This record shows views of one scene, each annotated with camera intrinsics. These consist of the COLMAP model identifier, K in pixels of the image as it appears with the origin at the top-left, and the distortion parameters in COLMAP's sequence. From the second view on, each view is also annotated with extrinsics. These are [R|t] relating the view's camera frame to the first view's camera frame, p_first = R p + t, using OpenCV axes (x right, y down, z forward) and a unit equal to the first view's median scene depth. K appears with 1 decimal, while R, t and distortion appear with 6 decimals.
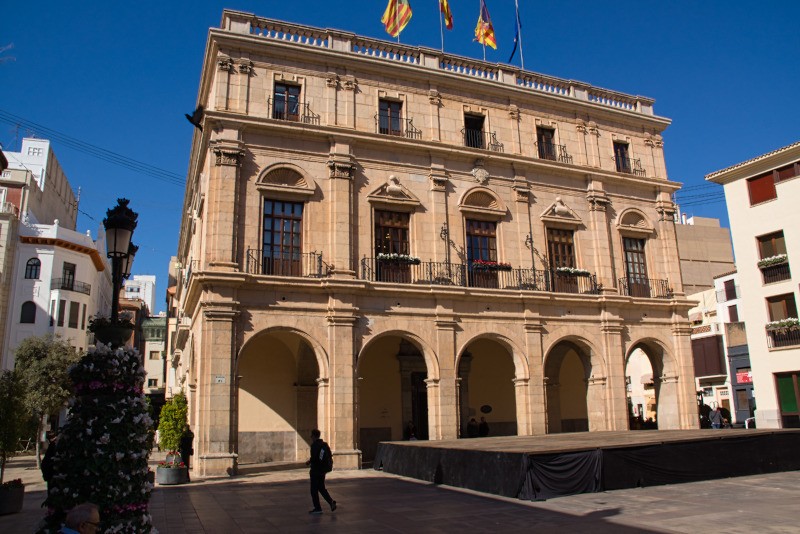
lens RADIAL K [[628.8, 0, 403.2], [0, 628.8, 267.9], [0, 0, 1]] dist [-0.179075, 0.121571]
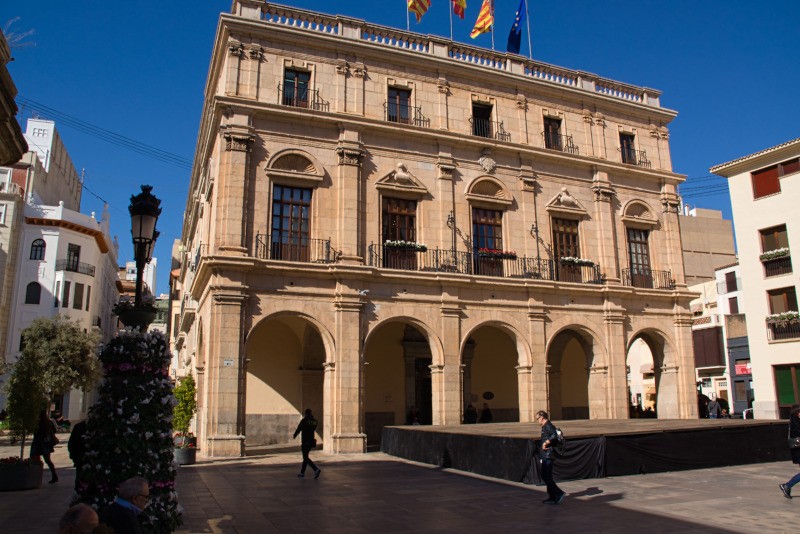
lens RADIAL K [[628.8, 0, 403.1], [0, 628.8, 268.3], [0, 0, 1]] dist [-0.179075, 0.121571]
pose [[0.999869, 0.016205, -0.000433, -0.009140], [-0.016190, 0.999593, 0.023482, -0.001964], [0.000814, -0.023472, 0.999724, -0.010400]]
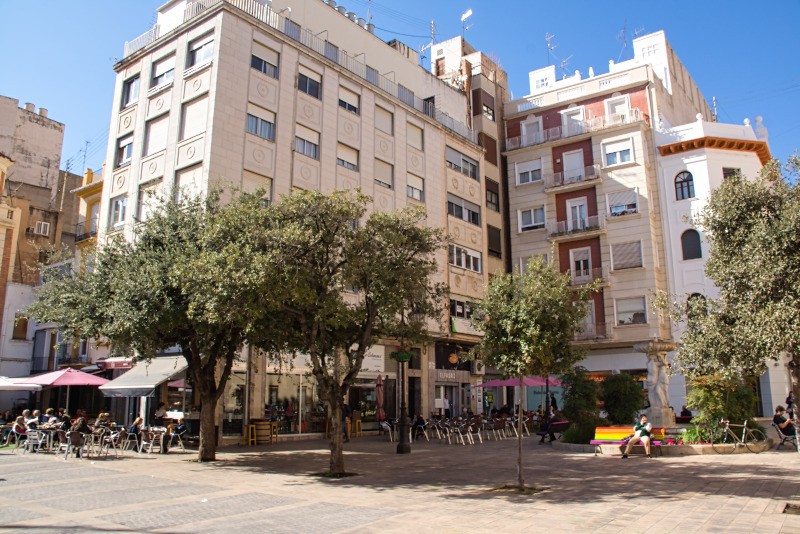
lens RADIAL K [[628.8, 0, 401.9], [0, 628.8, 265.2], [0, 0, 1]] dist [-0.179075, 0.121571]
pose [[0.540763, -0.151336, -0.827449, -0.391776], [0.187410, 0.980634, -0.056875, 0.144121], [0.820032, -0.124317, 0.558653, 0.545800]]
